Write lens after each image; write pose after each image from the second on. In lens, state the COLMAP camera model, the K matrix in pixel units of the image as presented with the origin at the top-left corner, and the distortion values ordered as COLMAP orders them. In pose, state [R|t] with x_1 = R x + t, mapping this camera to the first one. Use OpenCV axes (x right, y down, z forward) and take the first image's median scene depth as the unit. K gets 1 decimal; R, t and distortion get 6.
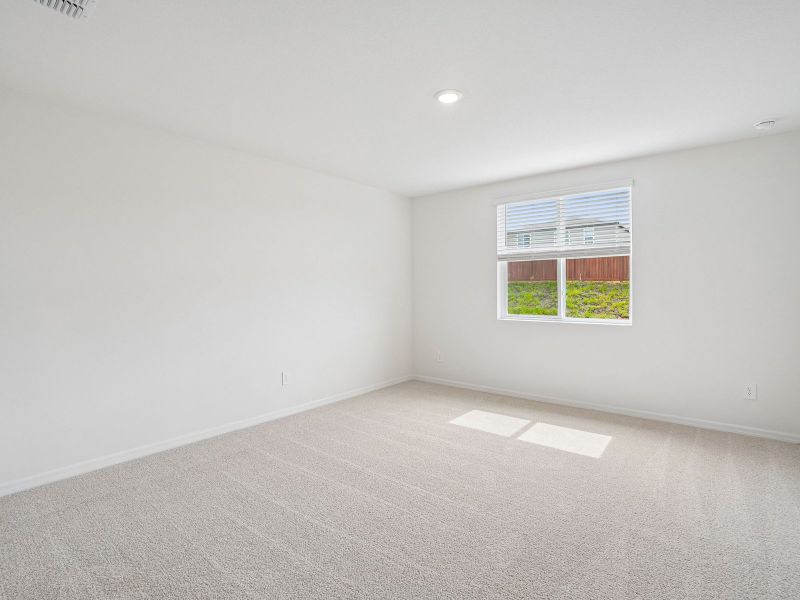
lens RADIAL K [[400.8, 0, 398.1], [0, 400.8, 295.5], [0, 0, 1]] dist [-0.025343, 0.000054]
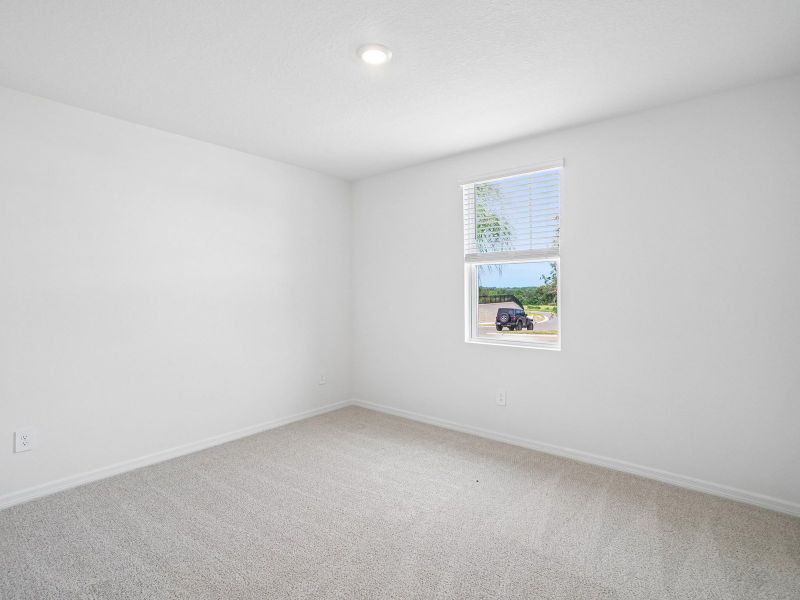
lens RADIAL K [[400.8, 0, 398.1], [0, 400.8, 295.5], [0, 0, 1]] dist [-0.025343, 0.000054]
pose [[0.999898, -0.012986, -0.006017, 0.151671], [0.012900, 0.999816, -0.014215, -0.003495], [0.006201, 0.014136, 0.999881, 0.180511]]
